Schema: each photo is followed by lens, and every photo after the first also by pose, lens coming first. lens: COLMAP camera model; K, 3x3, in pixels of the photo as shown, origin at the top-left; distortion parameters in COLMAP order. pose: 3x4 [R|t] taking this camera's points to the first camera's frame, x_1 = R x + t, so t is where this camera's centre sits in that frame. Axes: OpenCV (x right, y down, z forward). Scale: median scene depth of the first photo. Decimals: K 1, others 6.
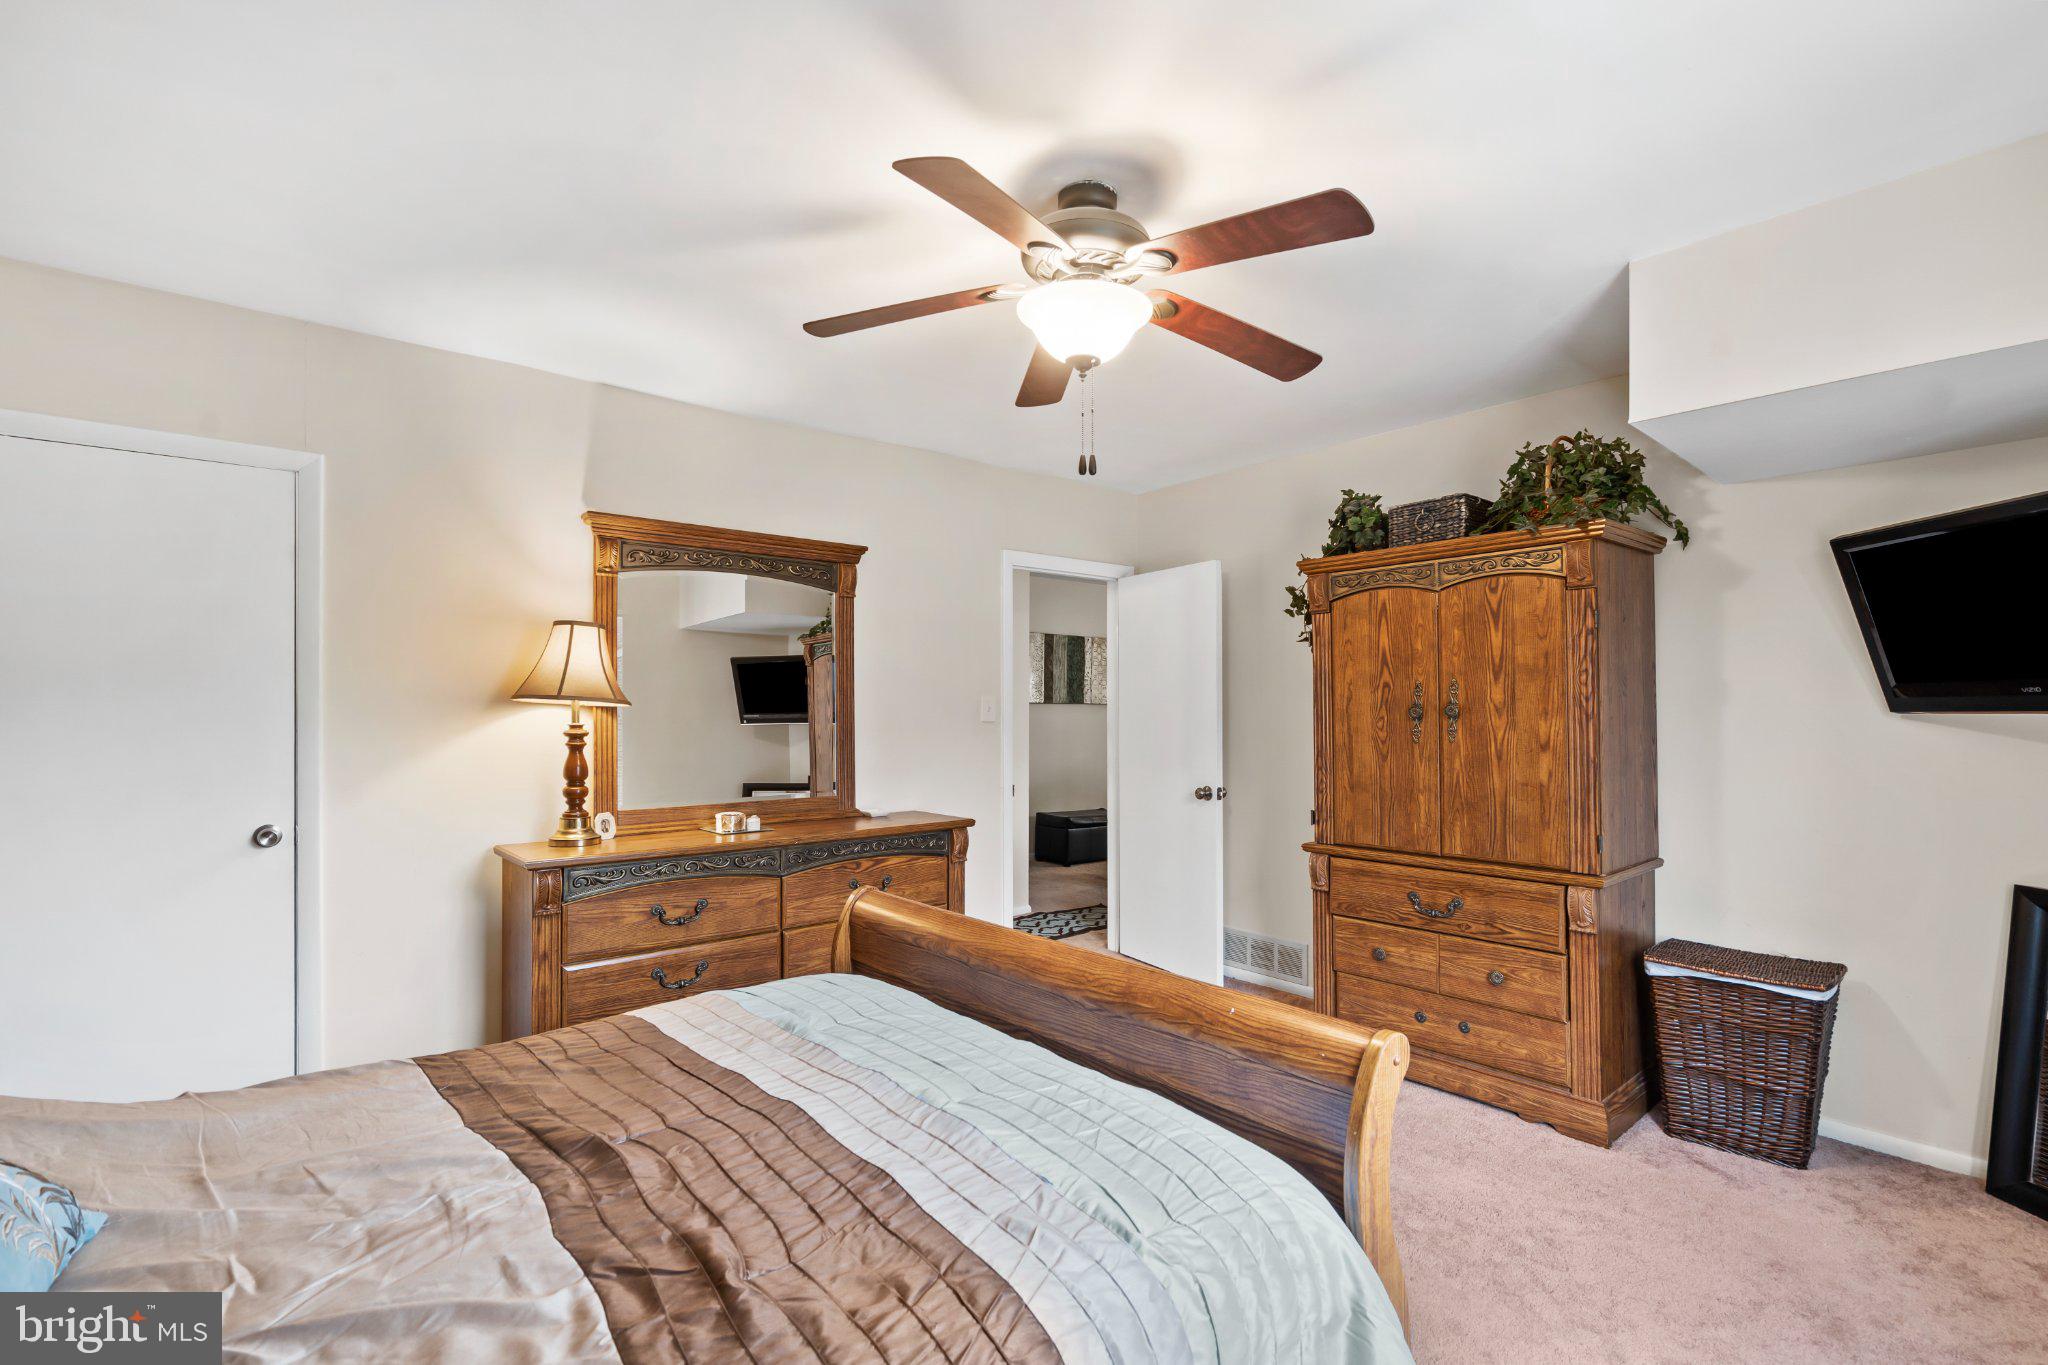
lens RADIAL K [[937.6, 0, 1016.8], [0, 937.6, 706.0], [0, 0, 1]] dist [-0.001553, 0.000125]
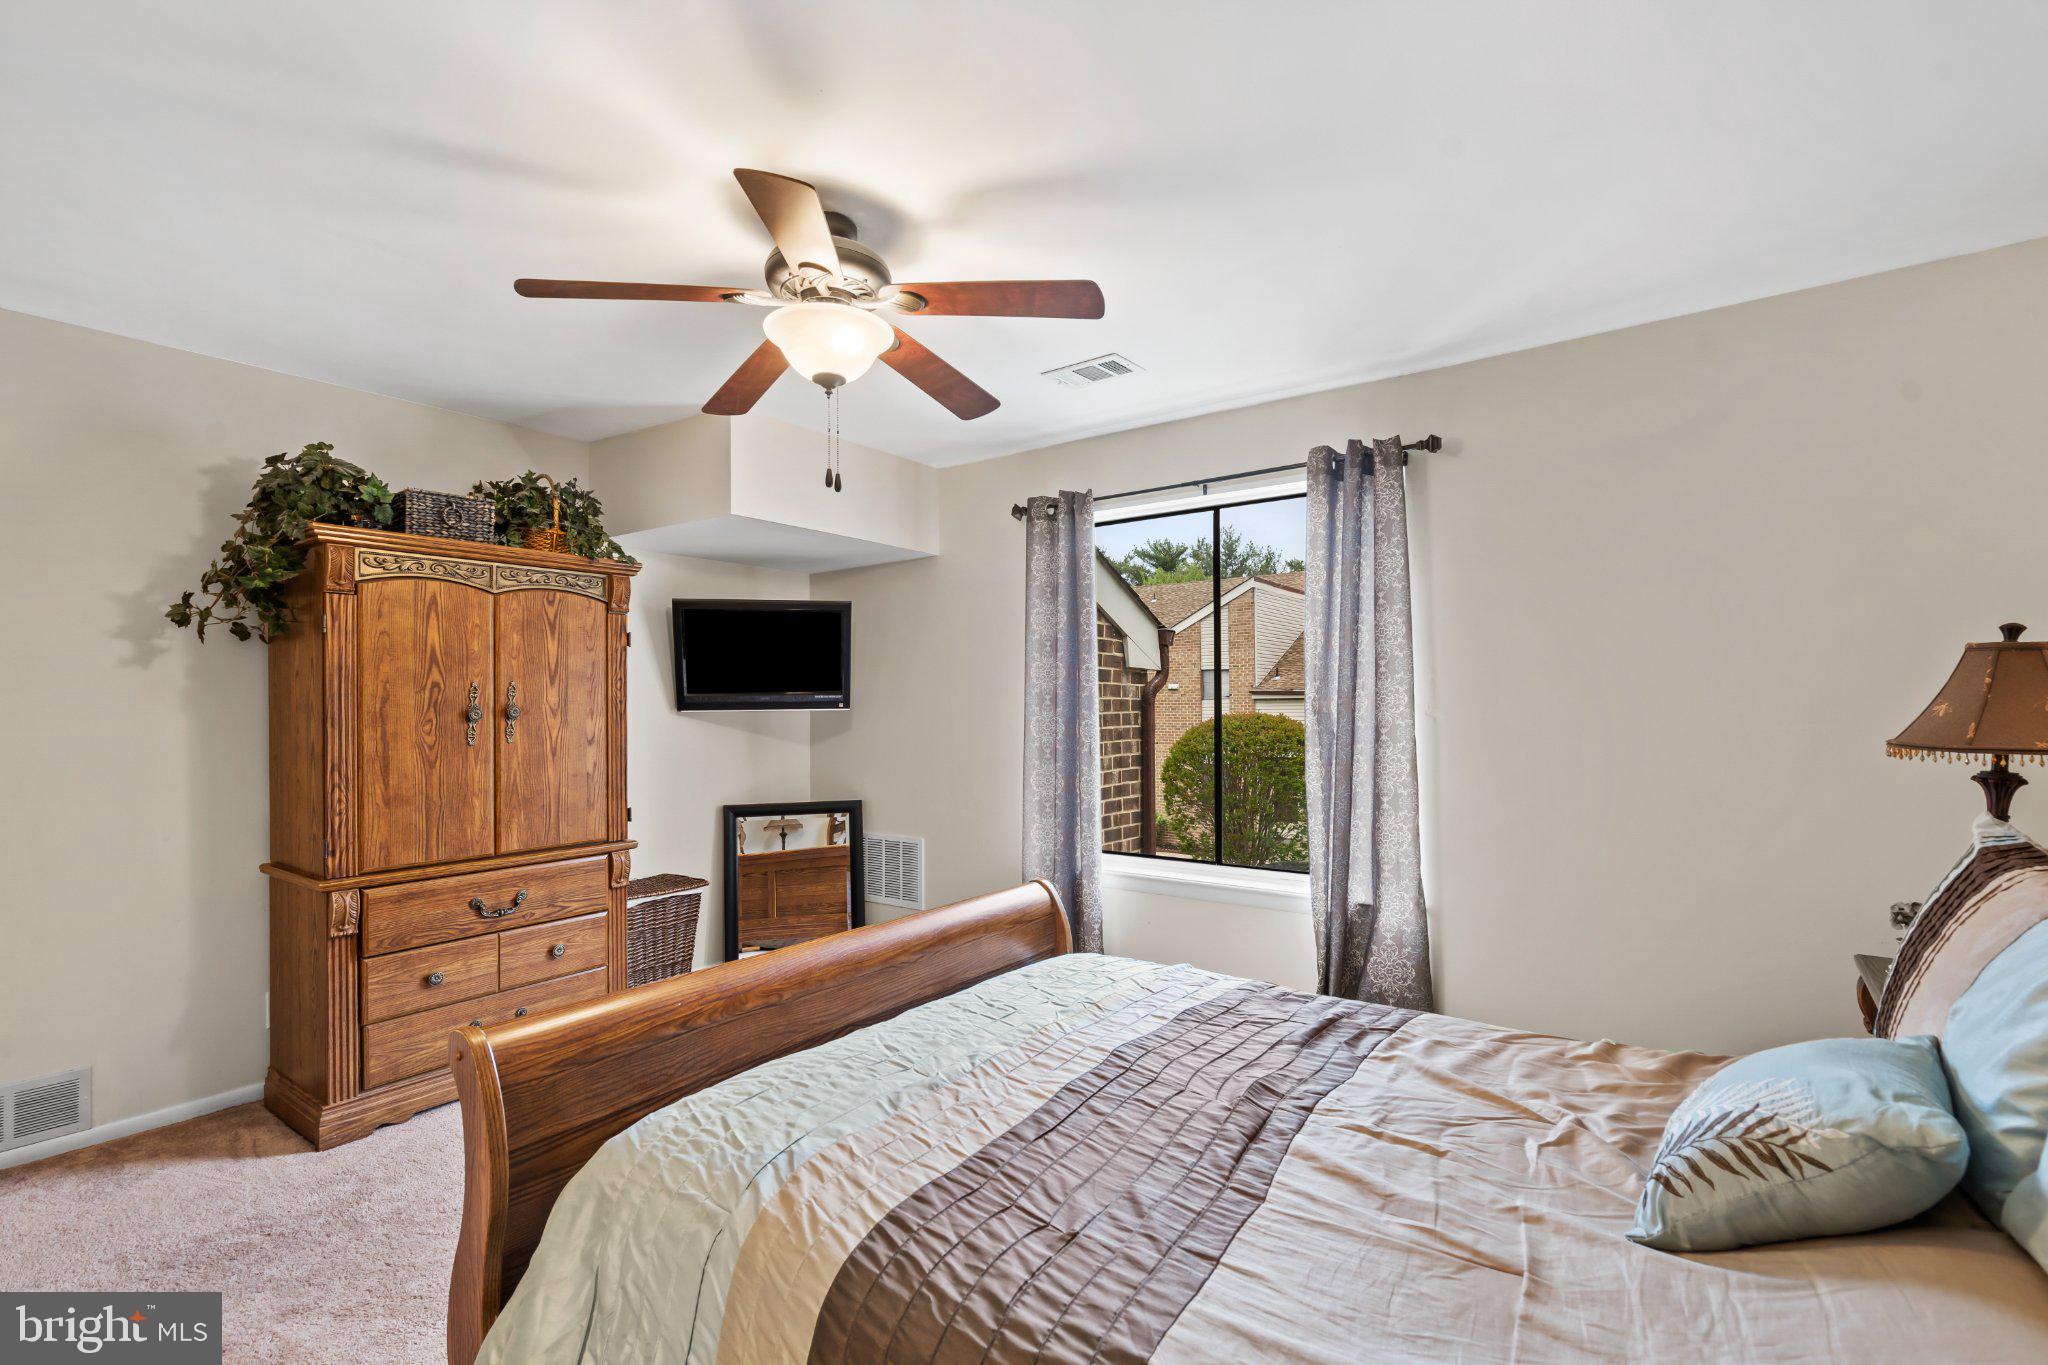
lens RADIAL K [[937.6, 0, 1016.8], [0, 937.6, 706.0], [0, 0, 1]] dist [-0.001553, 0.000125]
pose [[-0.237732, 0.001560, 0.971330, -0.672360], [0.003333, 0.999994, -0.000790, 0.000907], [-0.971325, 0.003050, -0.237736, 0.701955]]
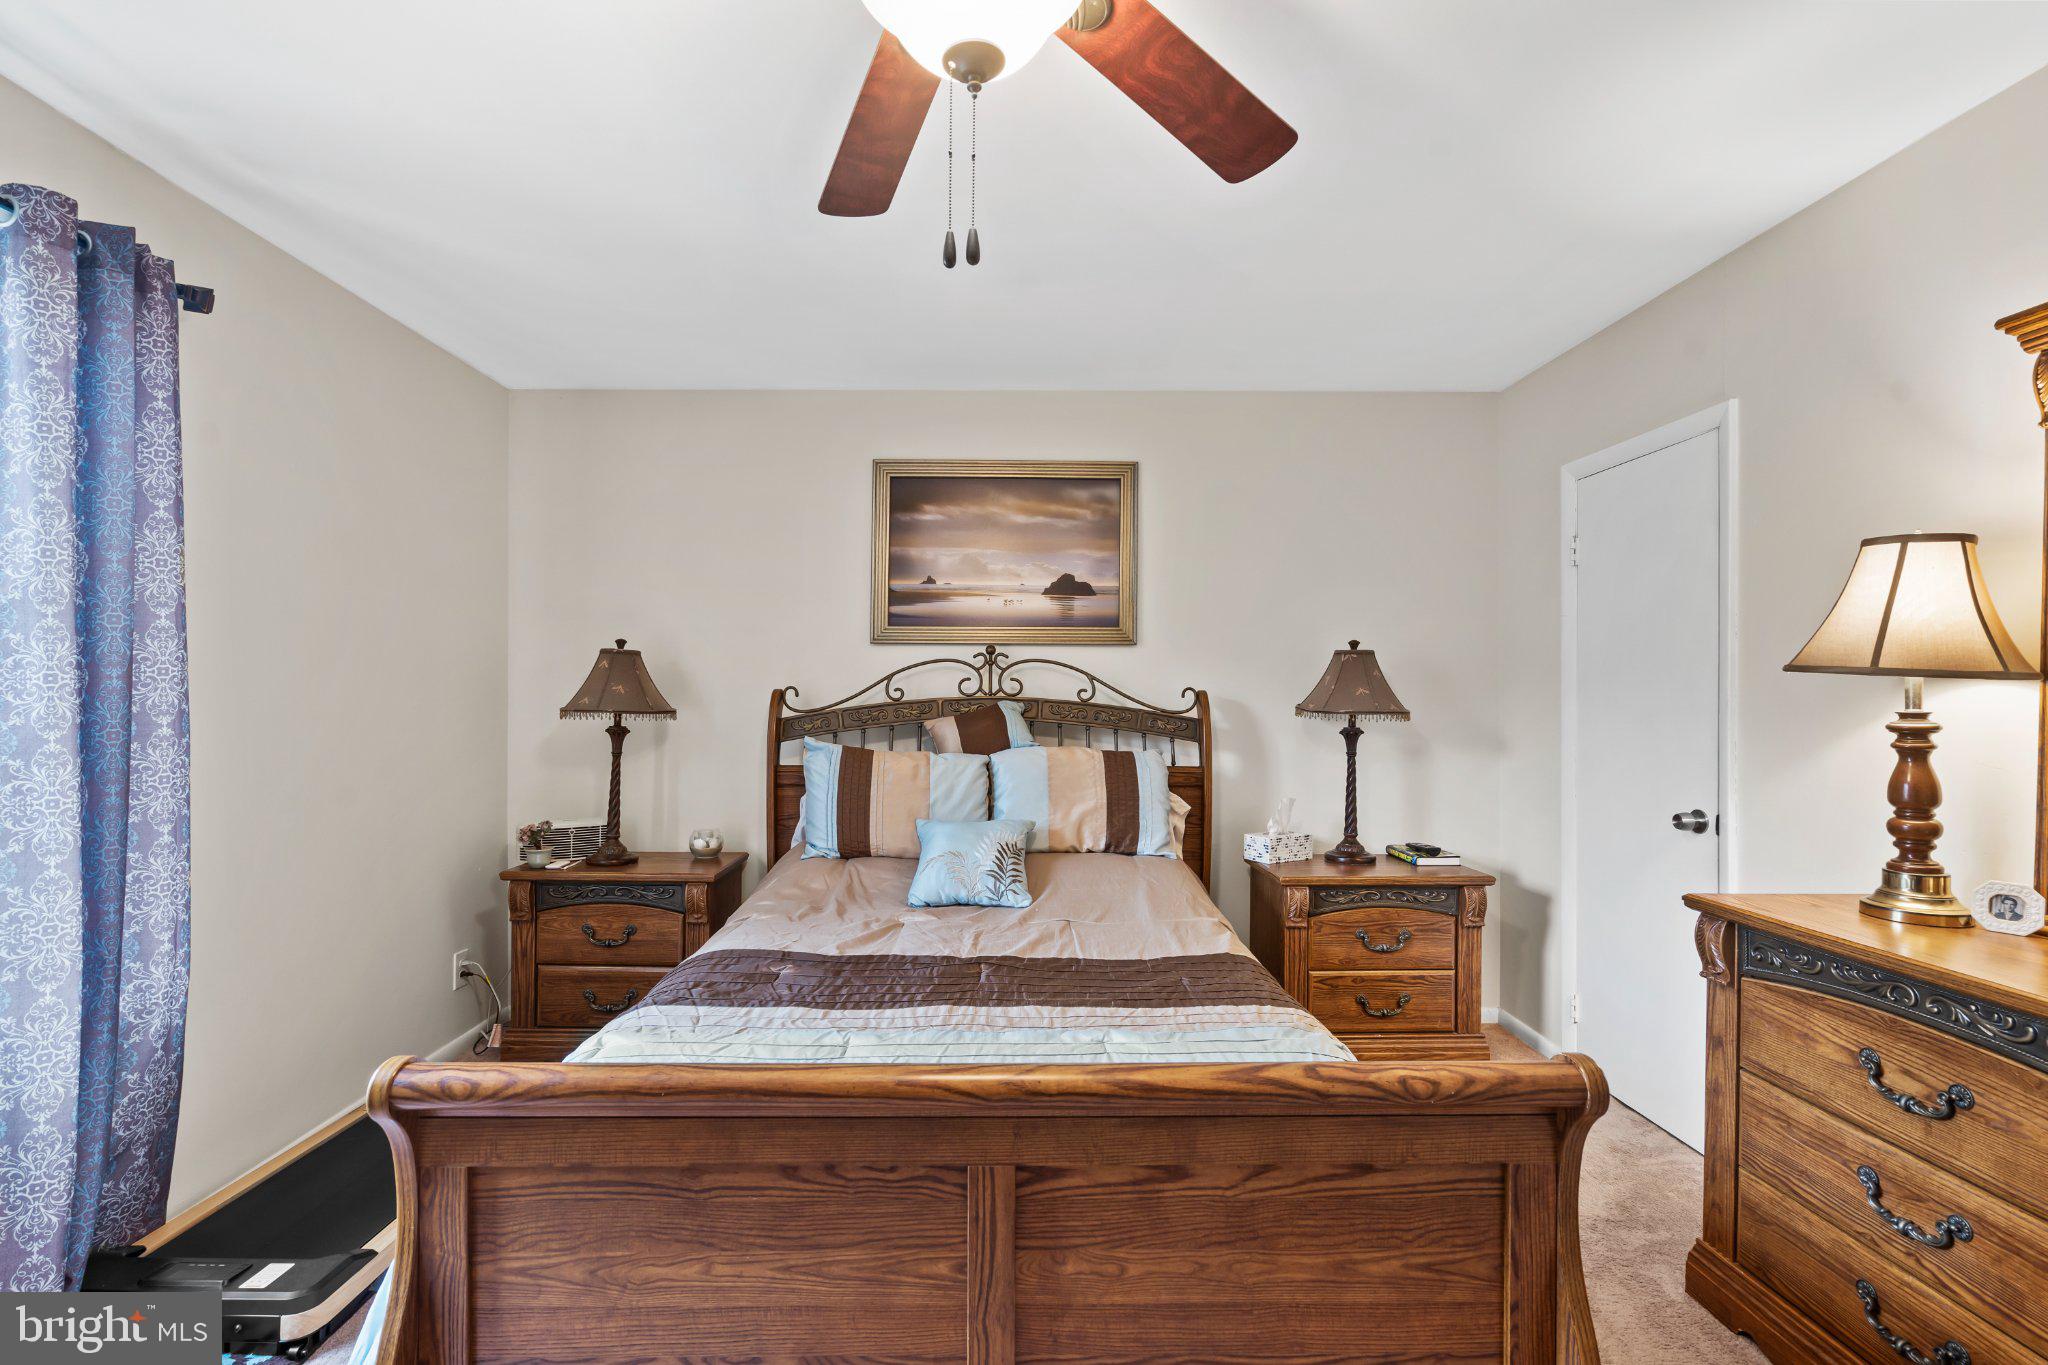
lens RADIAL K [[936.3, 0, 1007.7], [0, 936.3, 690.7], [0, 0, 1]] dist [-0.003223, 0.001059]
pose [[-0.624247, -0.002894, -0.781222, 0.333183], [-0.001697, 0.999996, -0.002349, 0.008402], [0.781225, -0.000140, -0.624249, 0.916972]]
